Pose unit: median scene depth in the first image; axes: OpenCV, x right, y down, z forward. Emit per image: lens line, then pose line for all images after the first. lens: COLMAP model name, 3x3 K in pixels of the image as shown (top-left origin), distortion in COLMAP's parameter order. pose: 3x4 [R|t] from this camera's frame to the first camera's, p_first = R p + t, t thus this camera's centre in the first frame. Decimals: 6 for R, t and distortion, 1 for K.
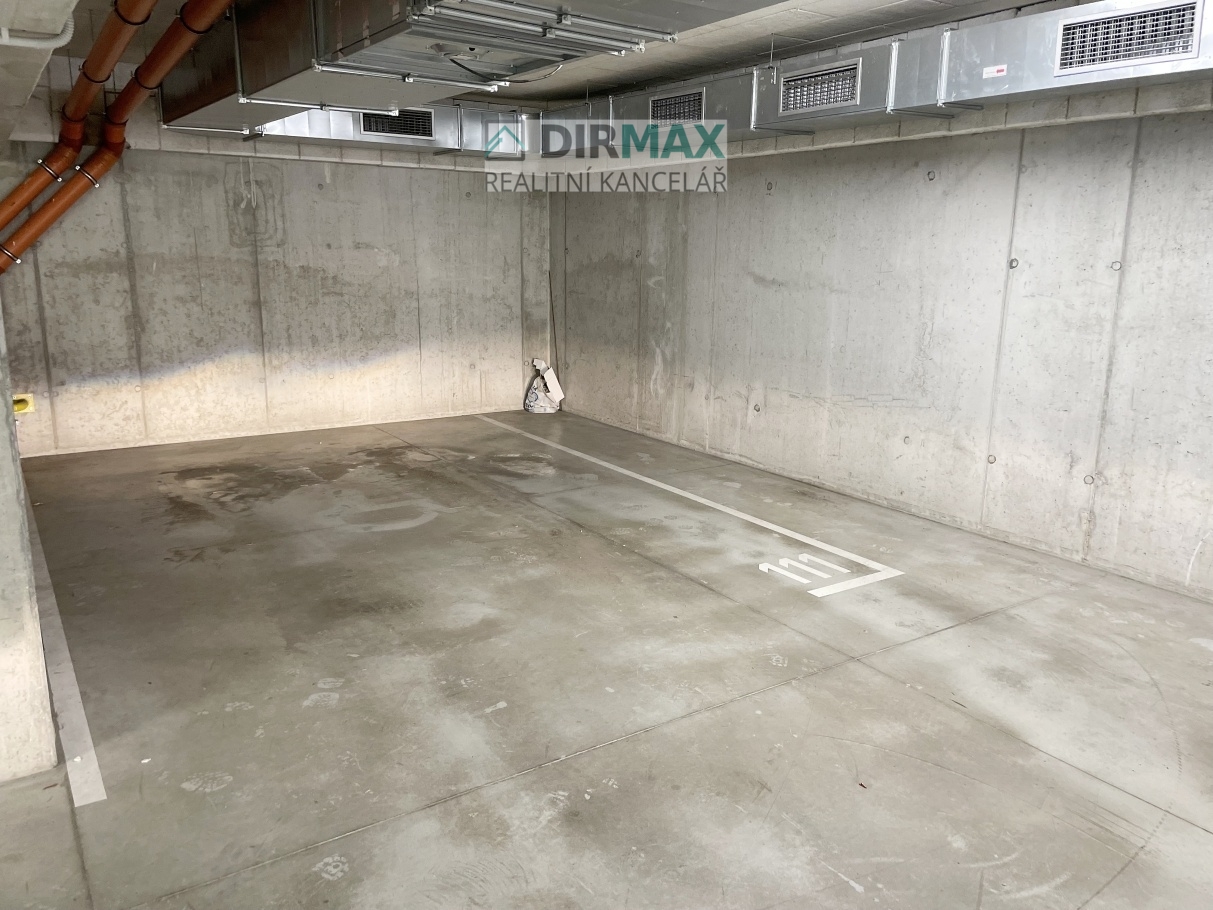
lens RADIAL K [[917.7, 0, 610.7], [0, 917.7, 449.3], [0, 0, 1]] dist [0.104429, -0.151460]
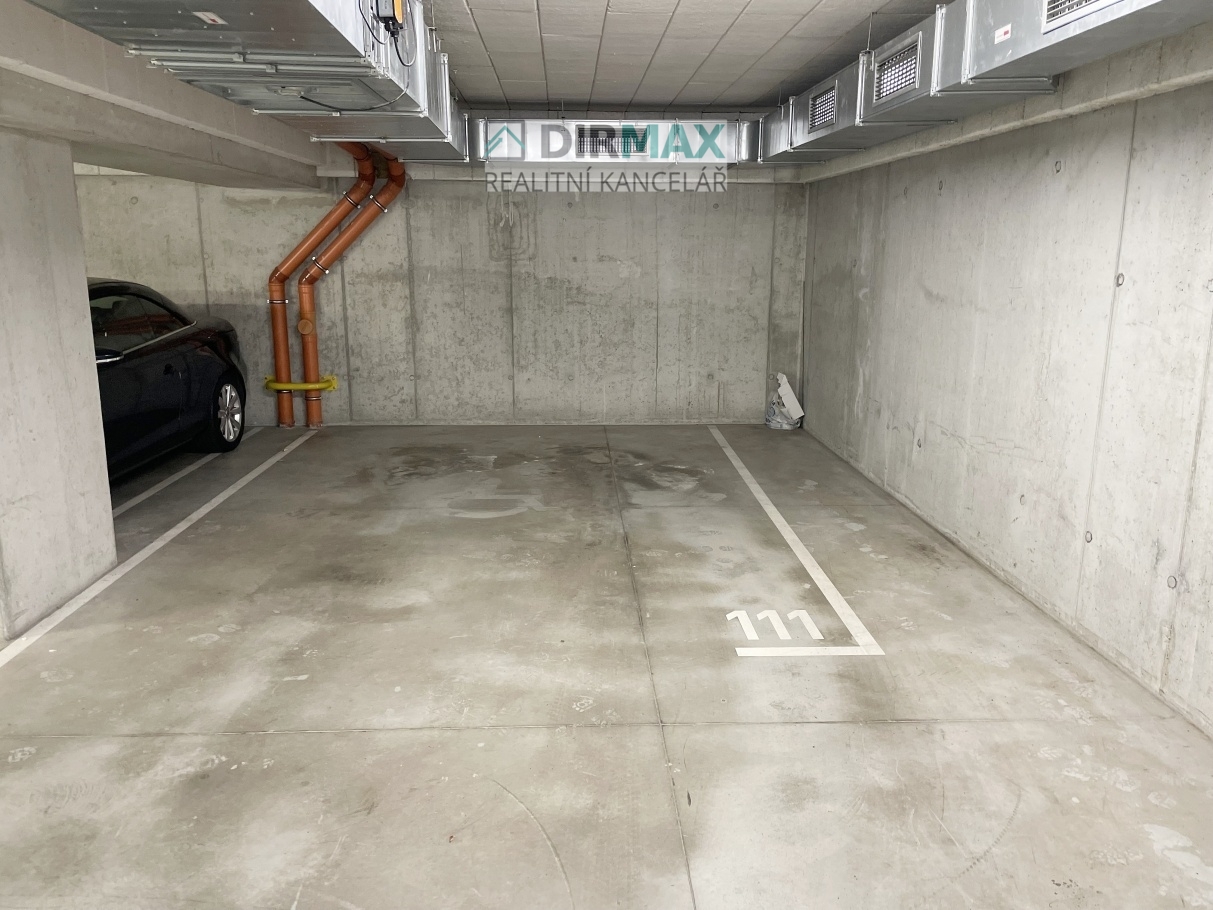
lens RADIAL K [[917.7, 0, 610.7], [0, 917.7, 449.3], [0, 0, 1]] dist [0.104429, -0.151460]
pose [[0.851776, 0.102321, -0.513817, 0.466084], [-0.106676, 0.994070, 0.021115, -0.035057], [0.512930, 0.036827, 0.857640, 0.147262]]
